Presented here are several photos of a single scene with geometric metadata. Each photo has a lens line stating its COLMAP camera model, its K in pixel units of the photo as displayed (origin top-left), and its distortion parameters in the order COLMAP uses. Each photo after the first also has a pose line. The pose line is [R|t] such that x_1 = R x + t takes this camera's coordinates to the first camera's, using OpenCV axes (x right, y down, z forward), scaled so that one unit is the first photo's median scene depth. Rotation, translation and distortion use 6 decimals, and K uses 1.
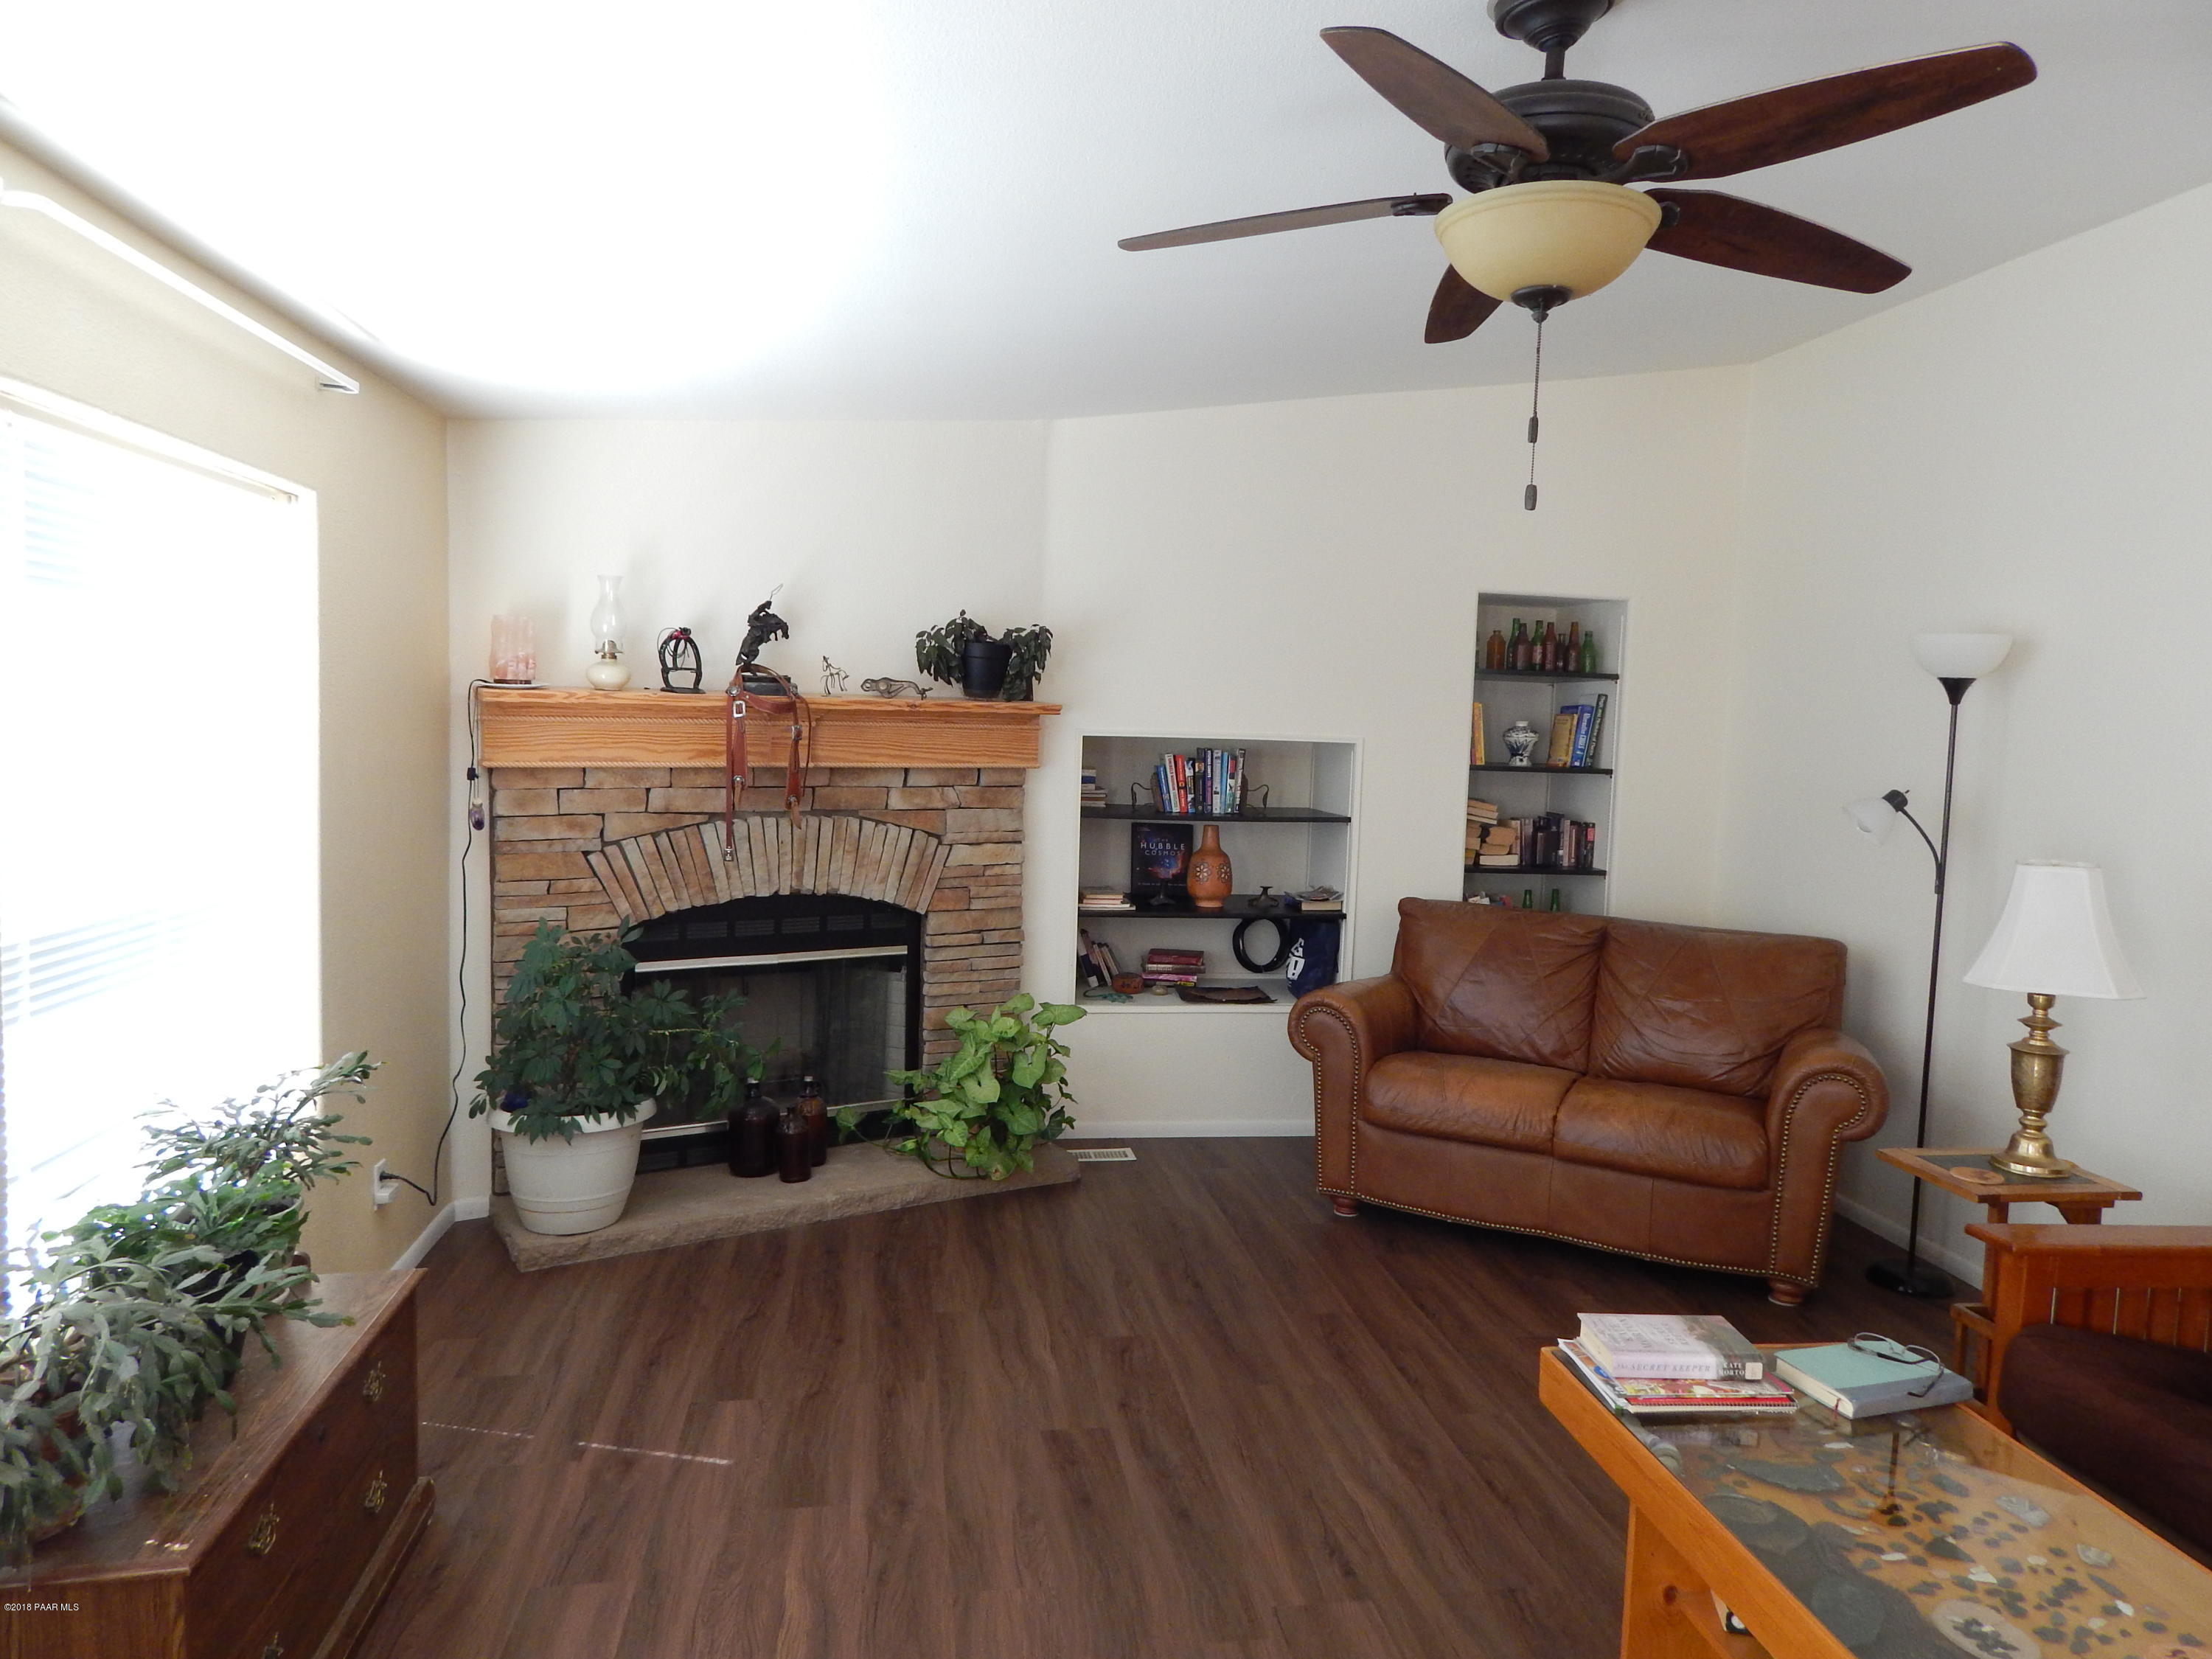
lens RADIAL K [[1460.3, 0, 1106.0], [0, 1460.3, 829.5], [0, 0, 1]] dist [0.003752, -0.063667]
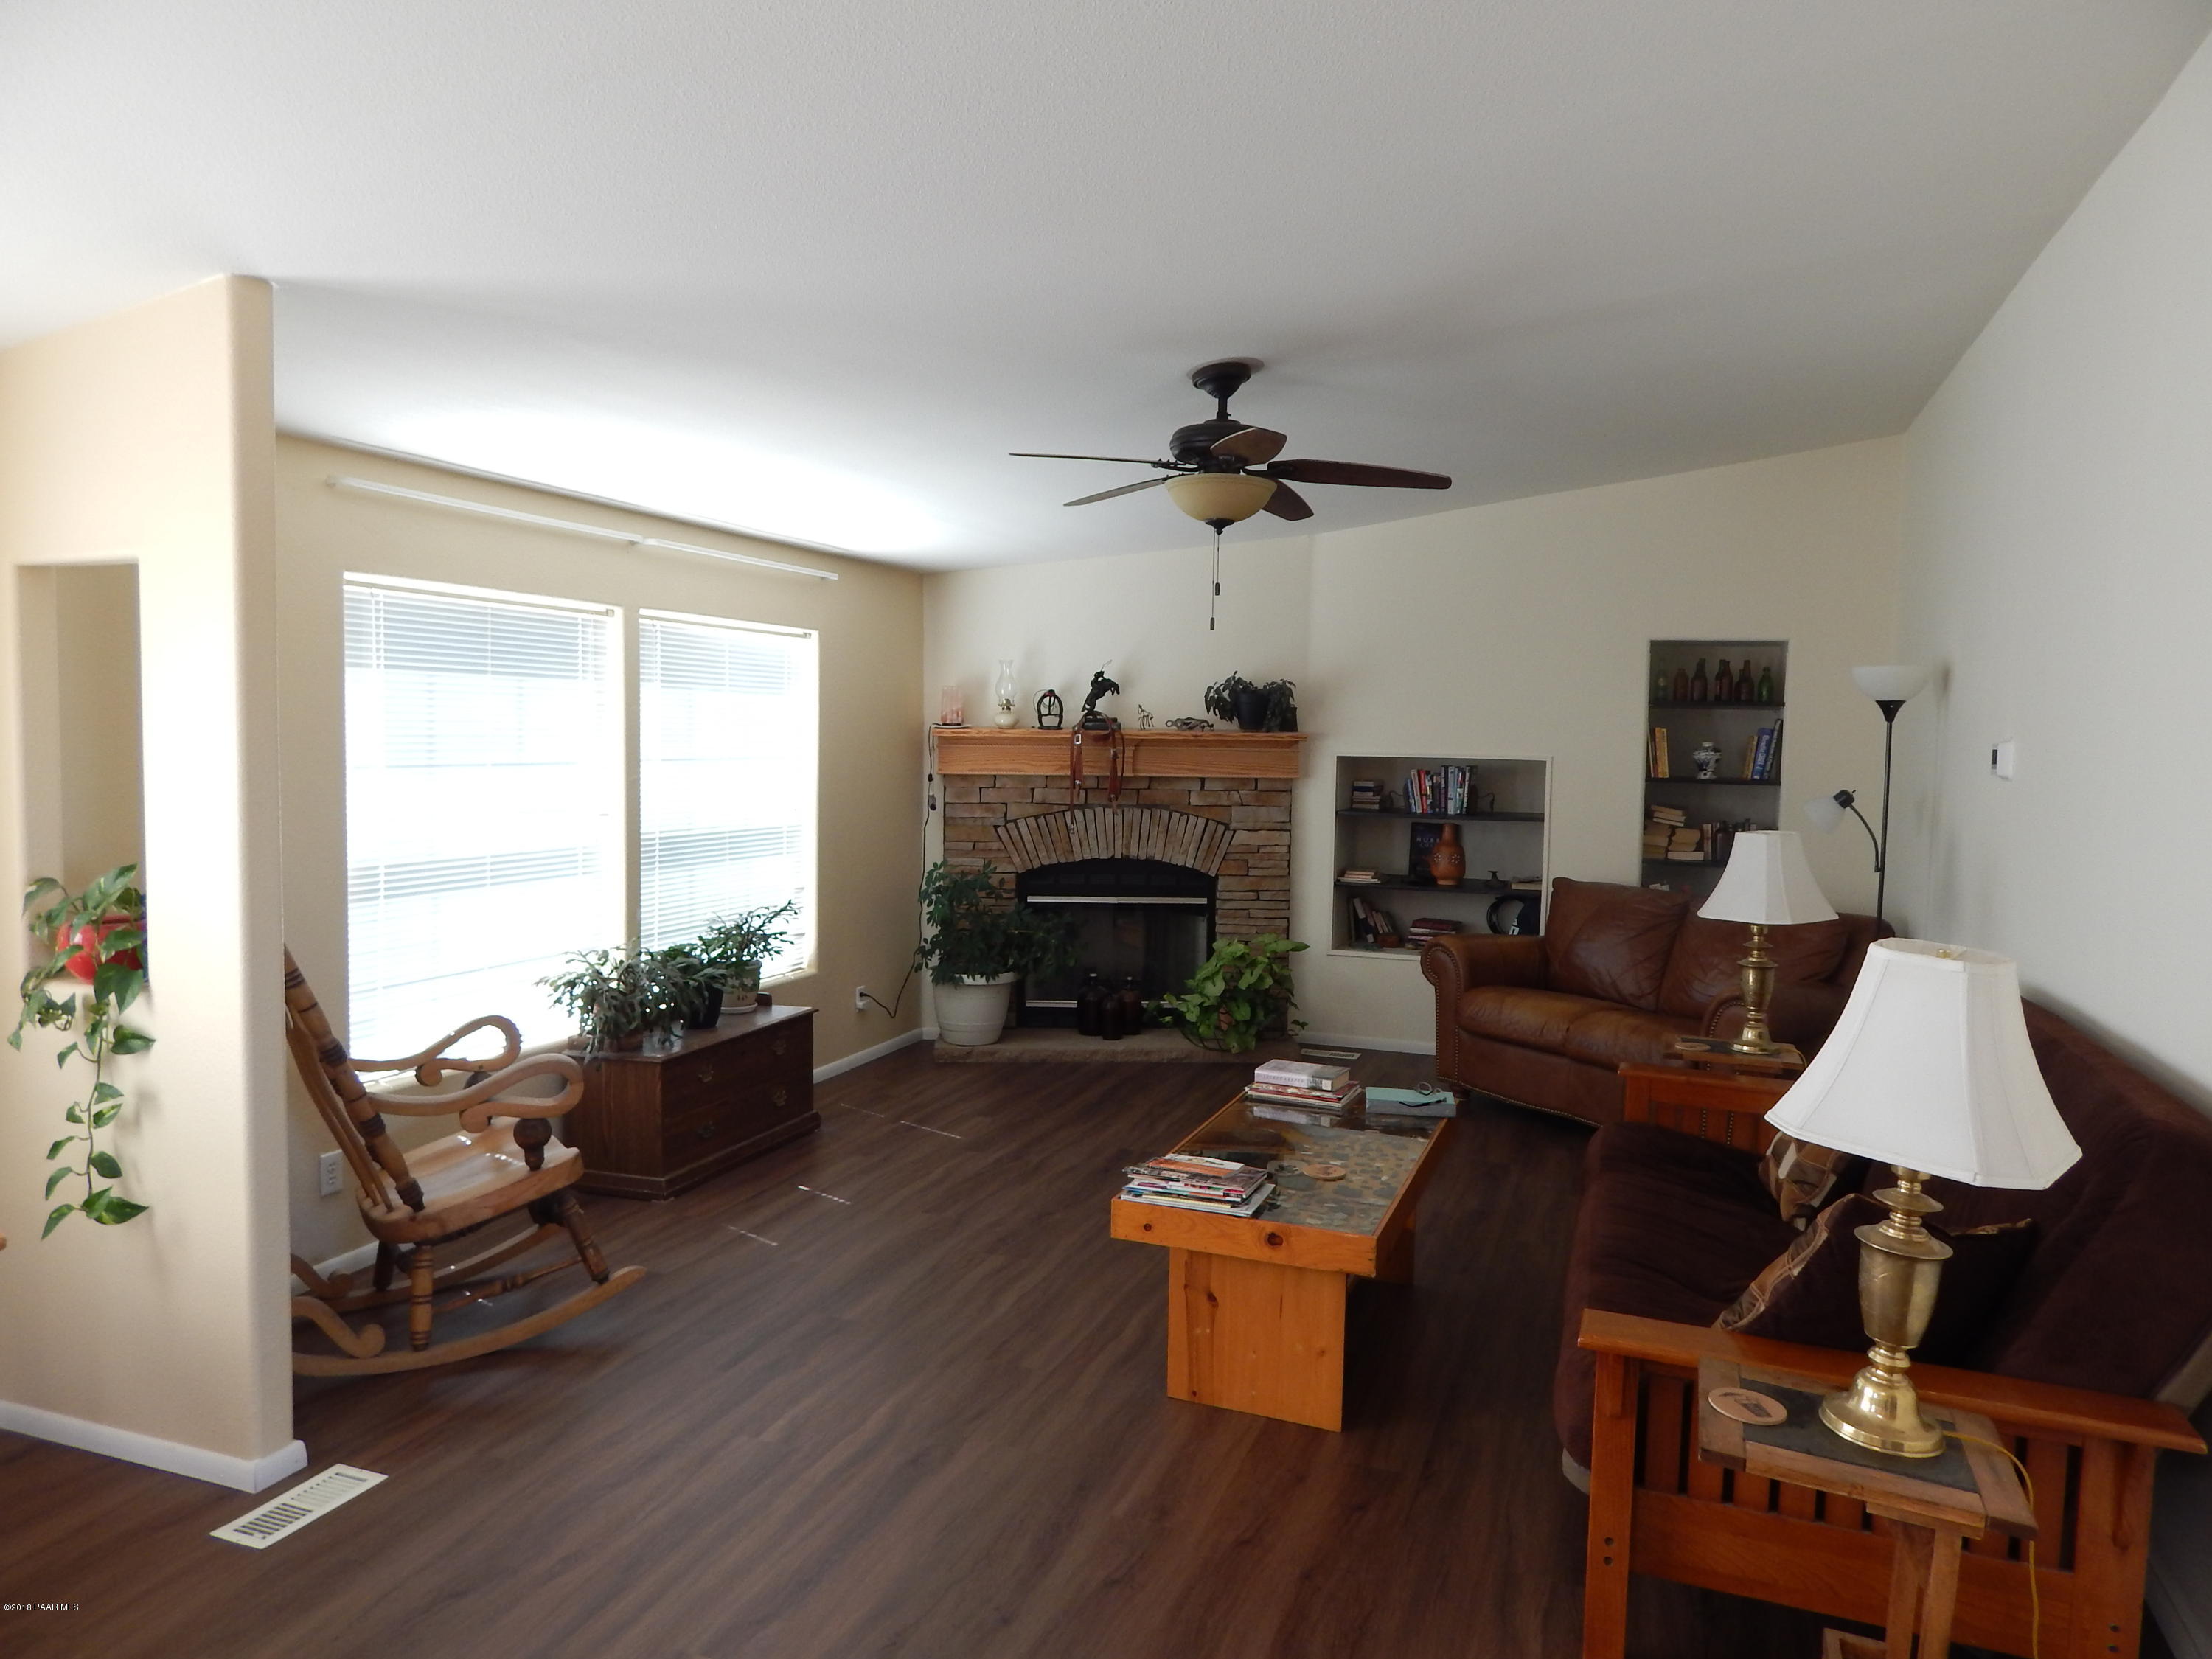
lens RADIAL K [[1476.4, 0, 1111.2], [0, 1476.4, 826.7], [0, 0, 1]] dist [0.023902, -0.002521]
pose [[0.875703, 0.016324, -0.482573, 0.529893], [-0.030285, 0.999317, -0.021152, 0.044327], [0.481899, 0.033138, 0.875600, -0.379681]]
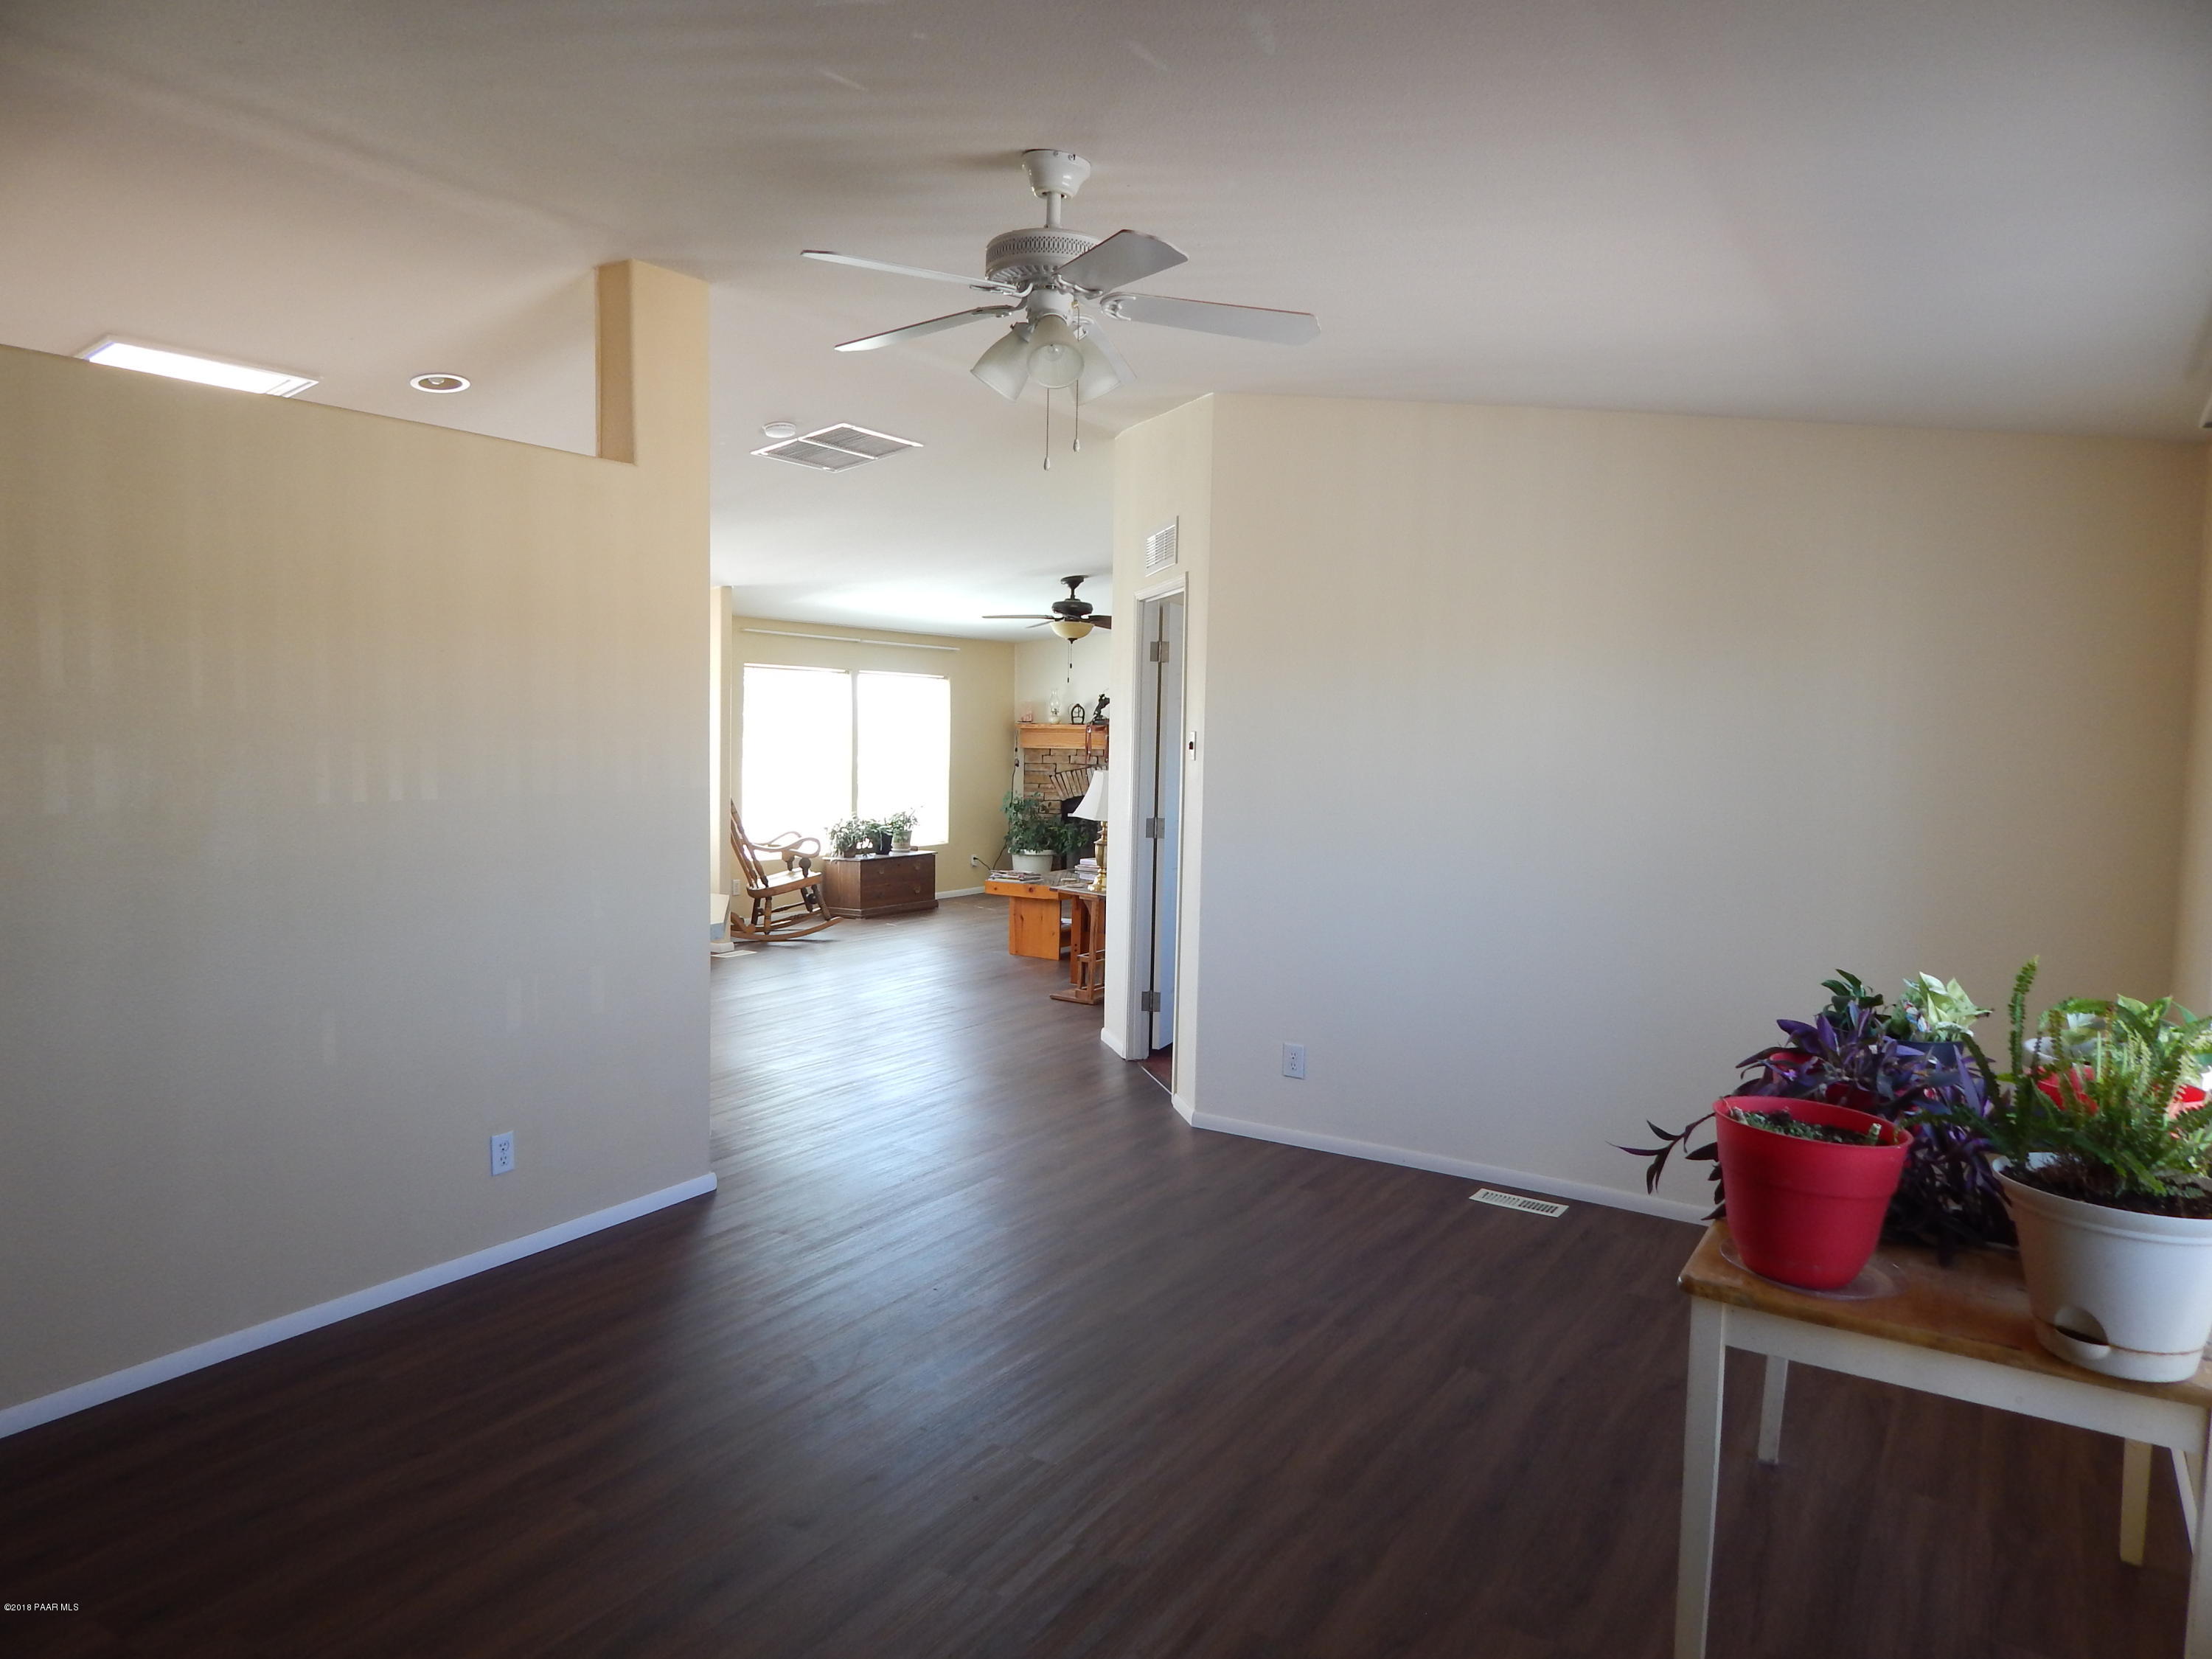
lens RADIAL K [[1476.4, 0, 1111.2], [0, 1476.4, 826.7], [0, 0, 1]] dist [0.023902, -0.002521]
pose [[0.759744, 0.027687, -0.649633, 1.677370], [-0.047545, 0.998784, -0.013036, 0.148562], [0.648482, 0.040791, 0.760136, -1.226977]]
